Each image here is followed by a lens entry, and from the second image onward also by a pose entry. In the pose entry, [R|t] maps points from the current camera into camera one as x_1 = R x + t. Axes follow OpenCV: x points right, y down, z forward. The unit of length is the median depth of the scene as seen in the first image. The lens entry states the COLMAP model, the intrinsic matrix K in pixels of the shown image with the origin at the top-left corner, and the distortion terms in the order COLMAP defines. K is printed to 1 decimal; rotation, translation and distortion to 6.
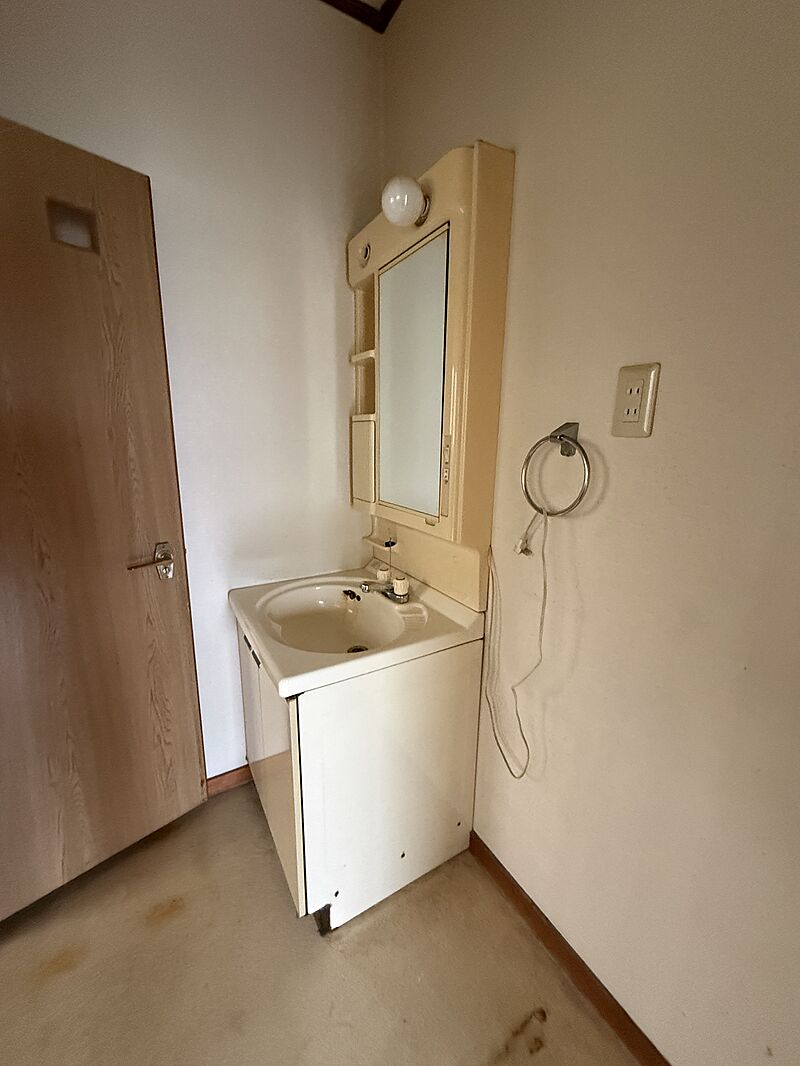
lens RADIAL K [[424.0, 0, 398.8], [0, 424.0, 530.0], [0, 0, 1]] dist [-0.001178, 0.000089]
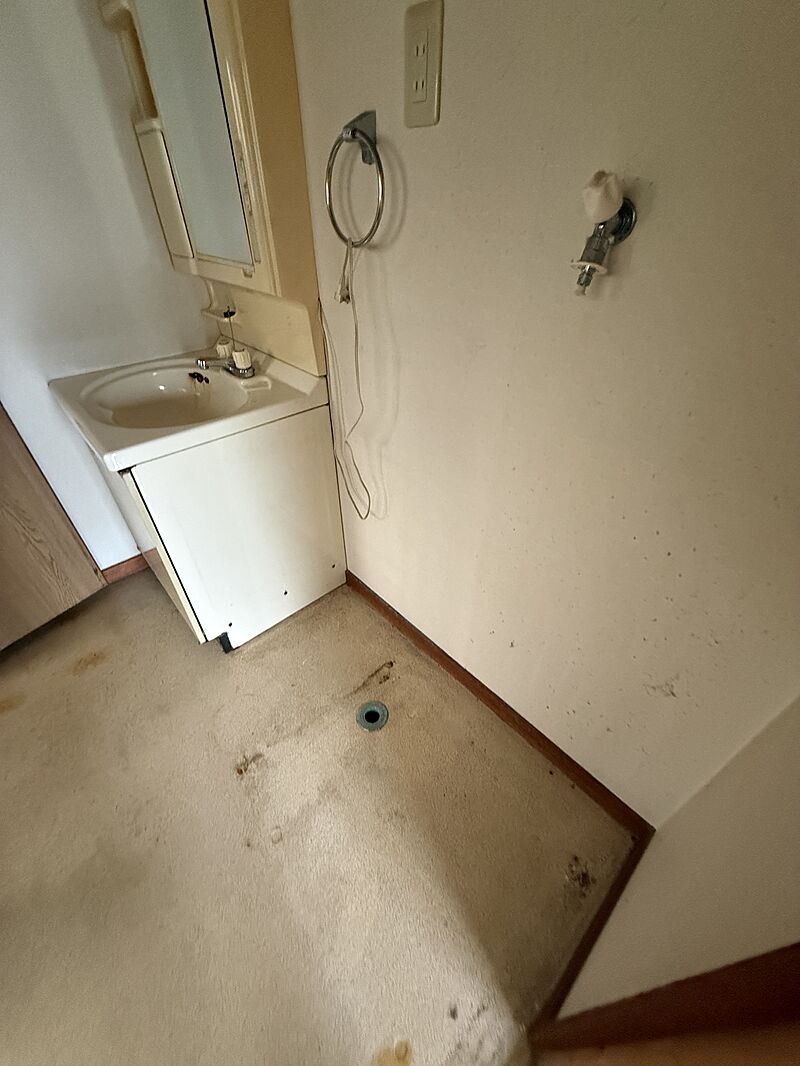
lens RADIAL K [[424.0, 0, 398.8], [0, 424.0, 530.0], [0, 0, 1]] dist [-0.001178, 0.000089]
pose [[0.979657, -0.137117, 0.146532, 0.161613], [0.059578, 0.895975, 0.440090, 0.082015], [-0.191633, -0.422407, 0.885917, -0.061020]]
